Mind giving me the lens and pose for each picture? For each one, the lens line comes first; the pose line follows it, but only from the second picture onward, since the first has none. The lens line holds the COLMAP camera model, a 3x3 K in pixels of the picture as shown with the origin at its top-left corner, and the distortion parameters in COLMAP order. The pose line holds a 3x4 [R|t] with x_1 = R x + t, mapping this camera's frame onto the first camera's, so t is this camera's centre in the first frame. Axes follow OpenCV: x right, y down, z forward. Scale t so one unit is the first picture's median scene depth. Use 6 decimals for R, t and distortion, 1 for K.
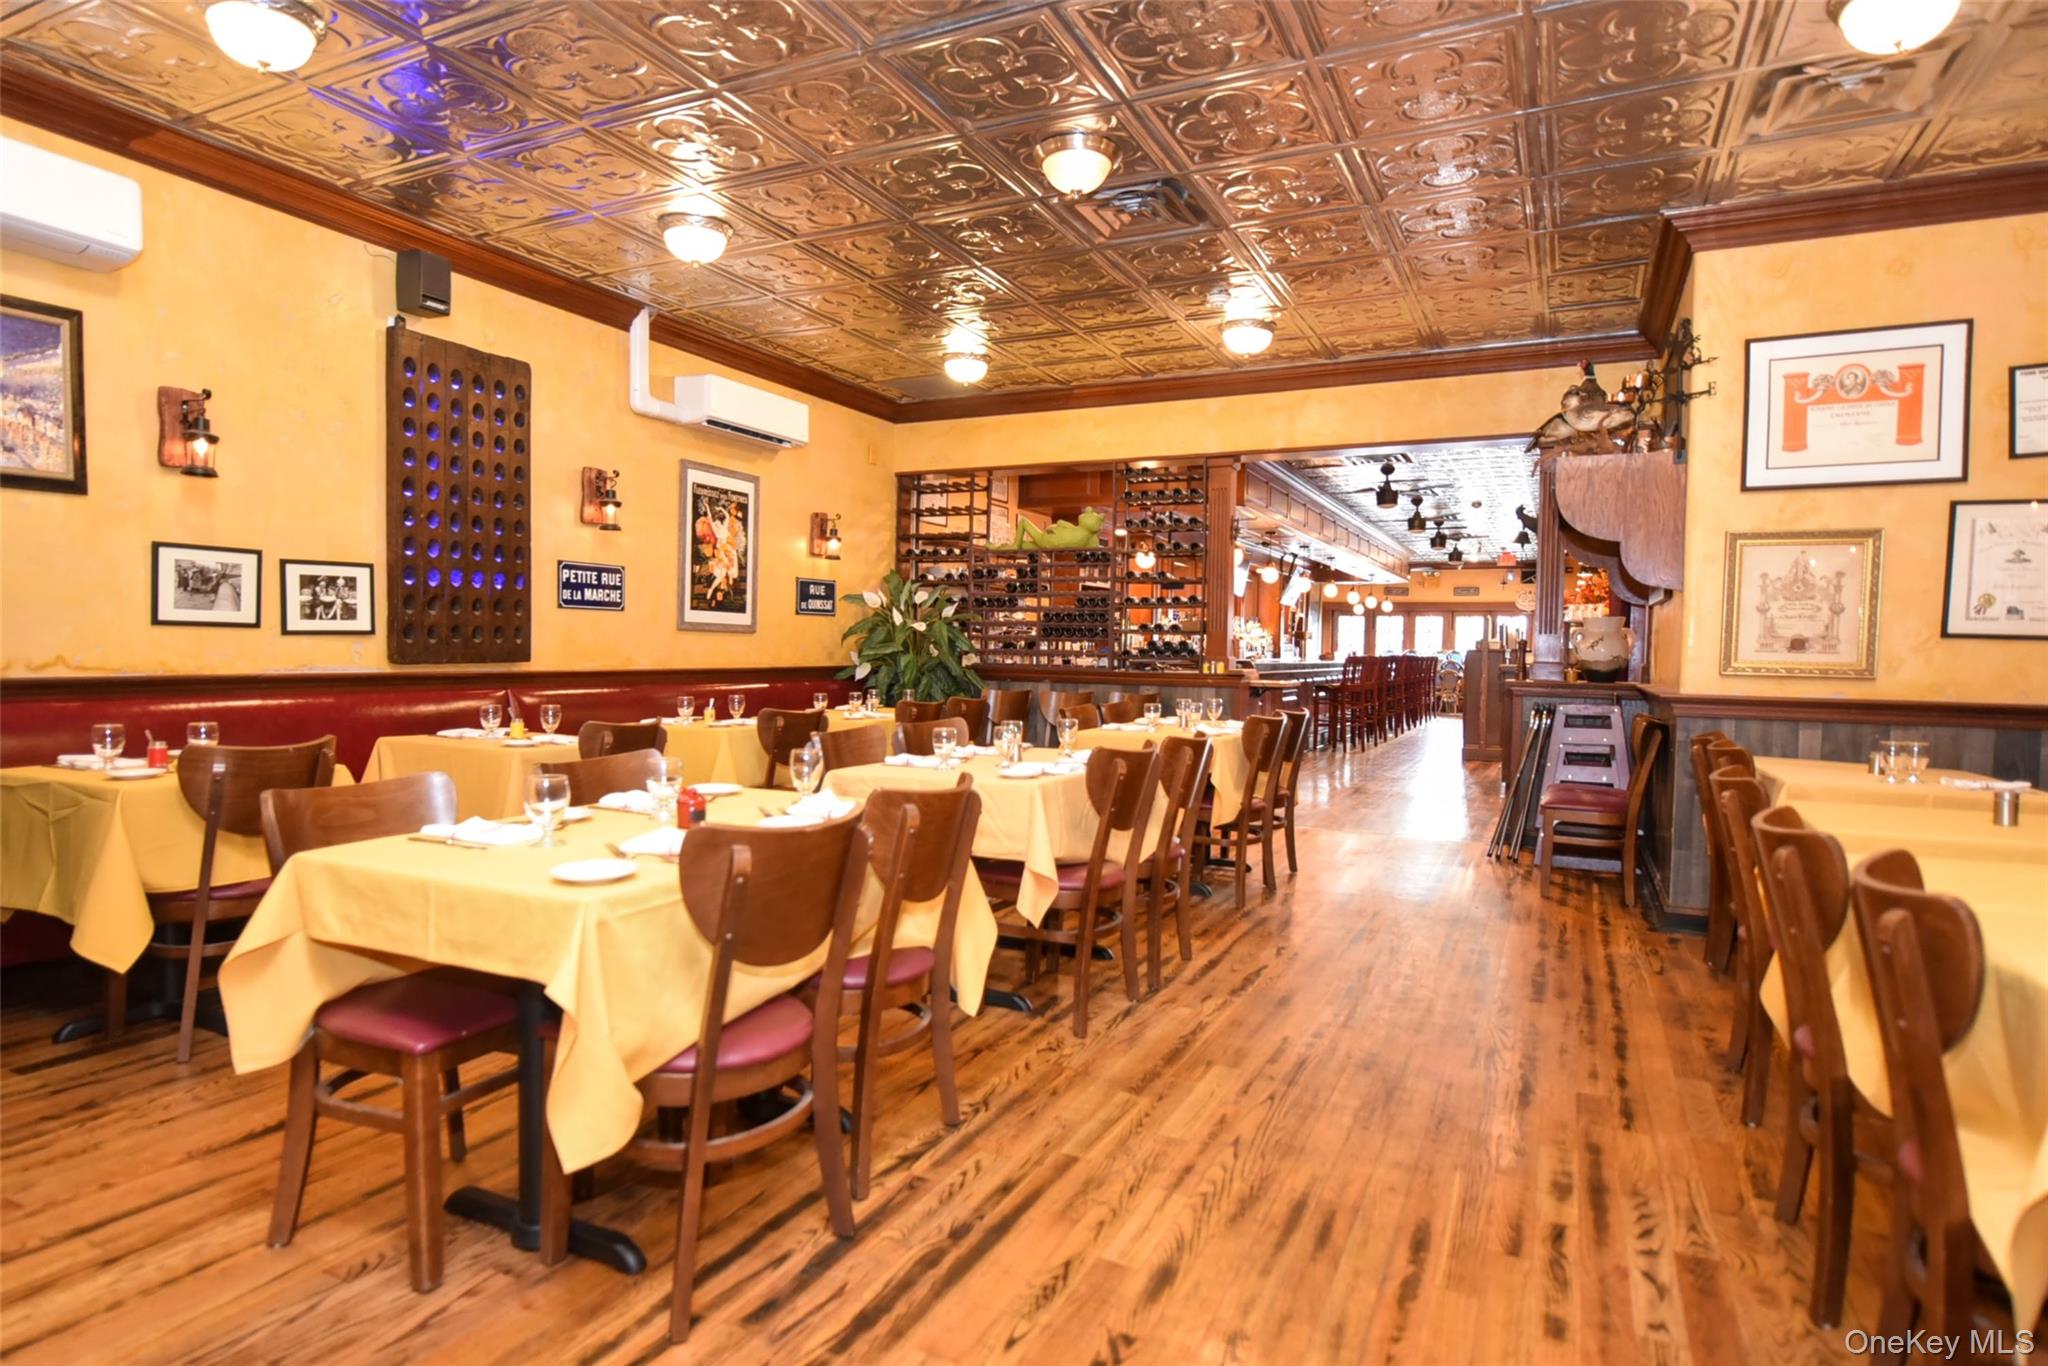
lens RADIAL K [[1129.3, 0, 1021.0], [0, 1129.3, 688.5], [0, 0, 1]] dist [-0.002634, -0.000617]
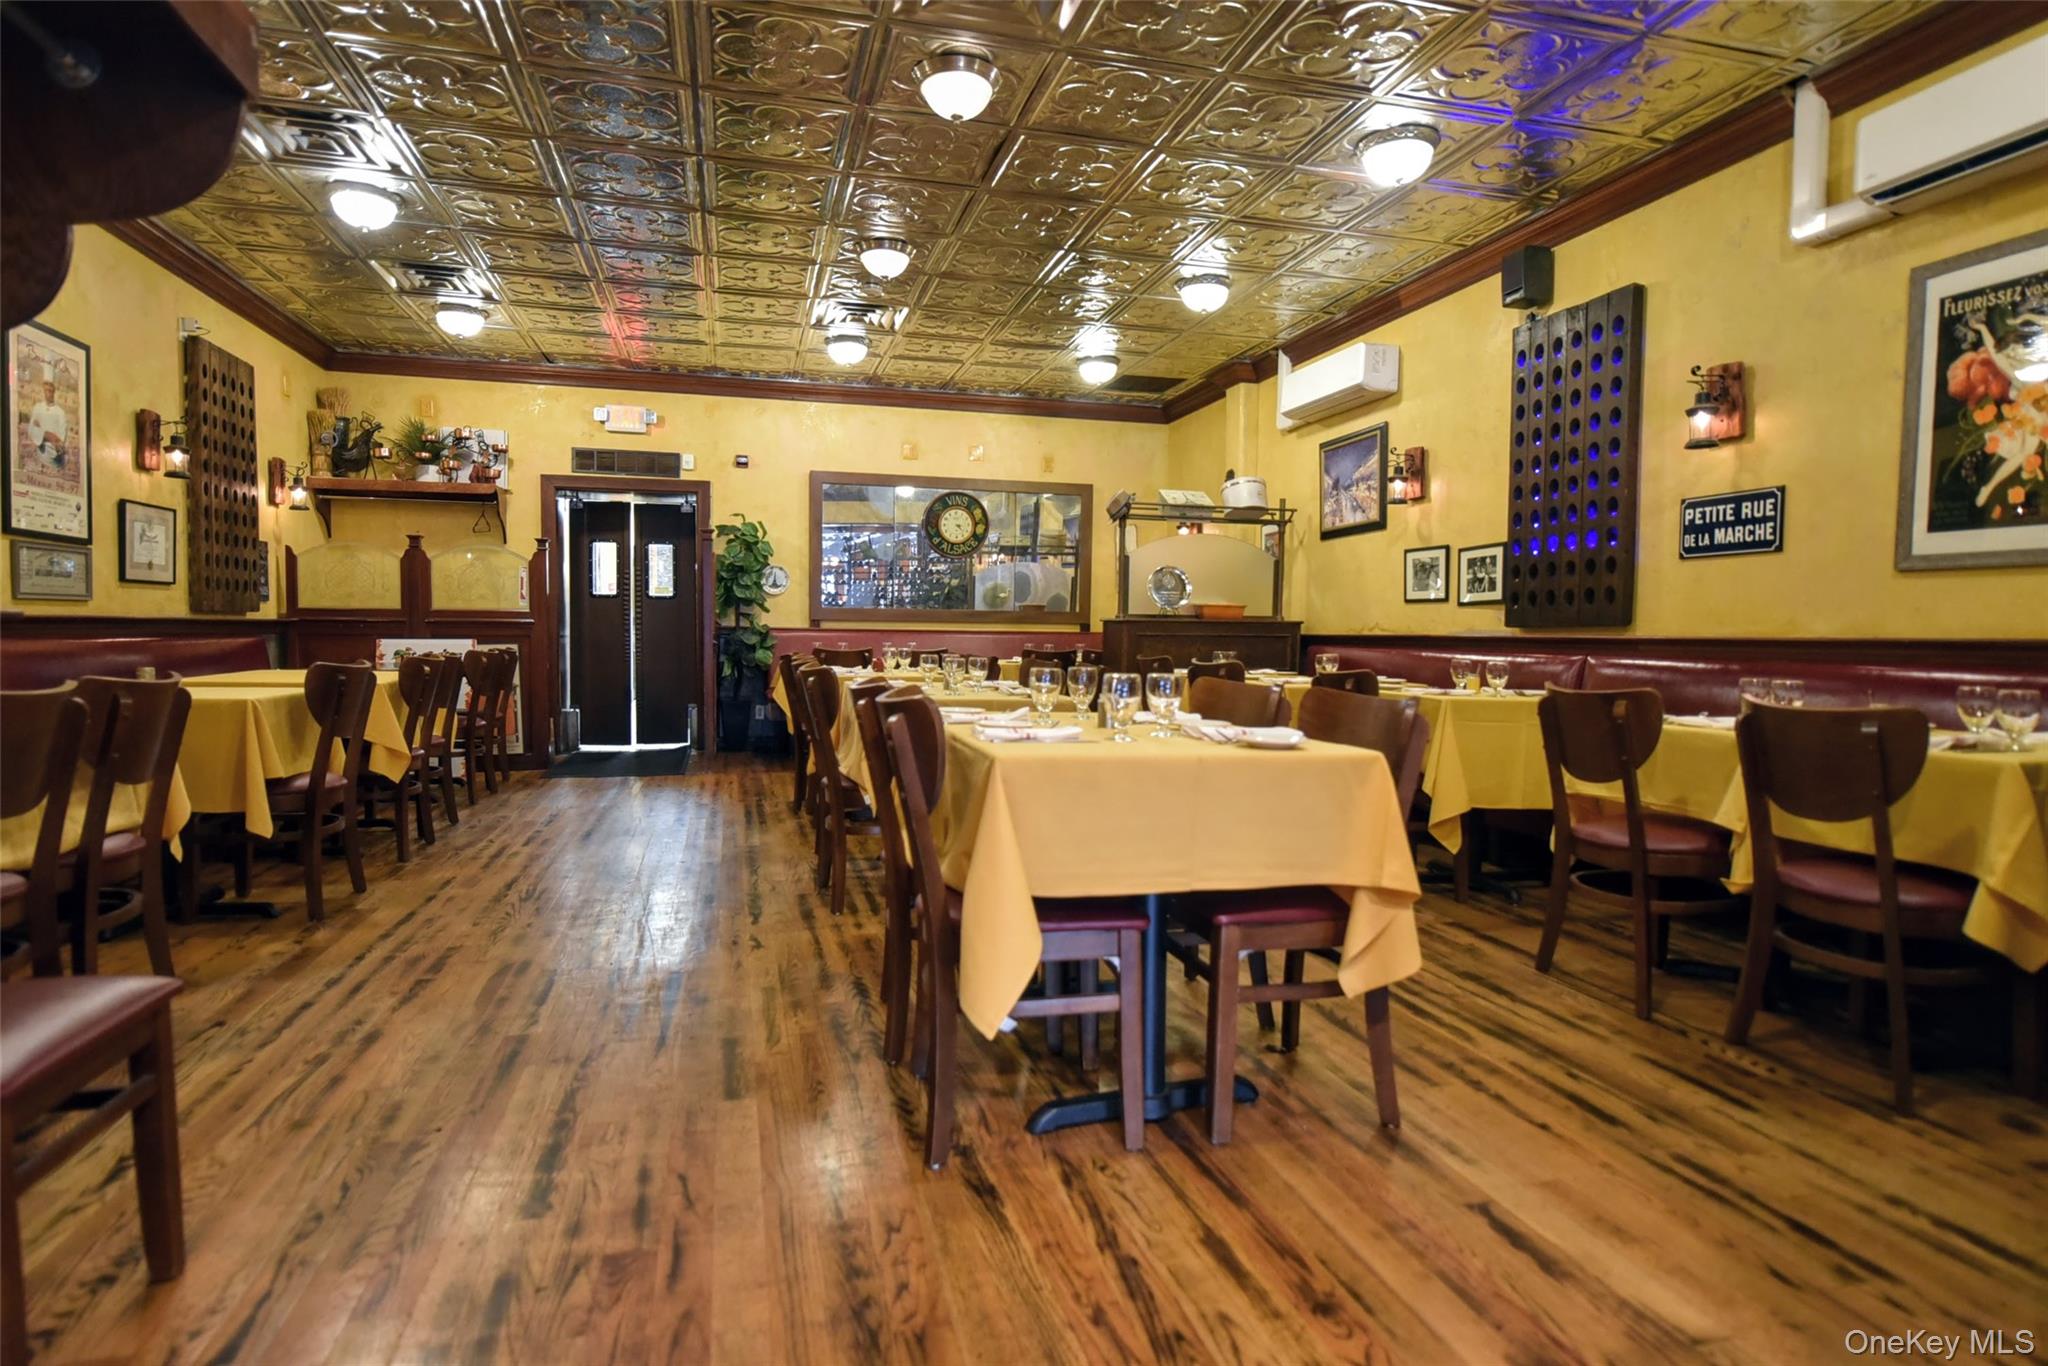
lens RADIAL K [[1124.3, 0, 1022.9], [0, 1124.3, 680.7], [0, 0, 1]] dist [-0.001277, -0.000226]
pose [[-0.763044, 0.001060, -0.646346, 0.478840], [-0.048335, 0.997105, 0.058697, -0.010146], [0.644537, 0.076030, -0.760784, 1.363244]]
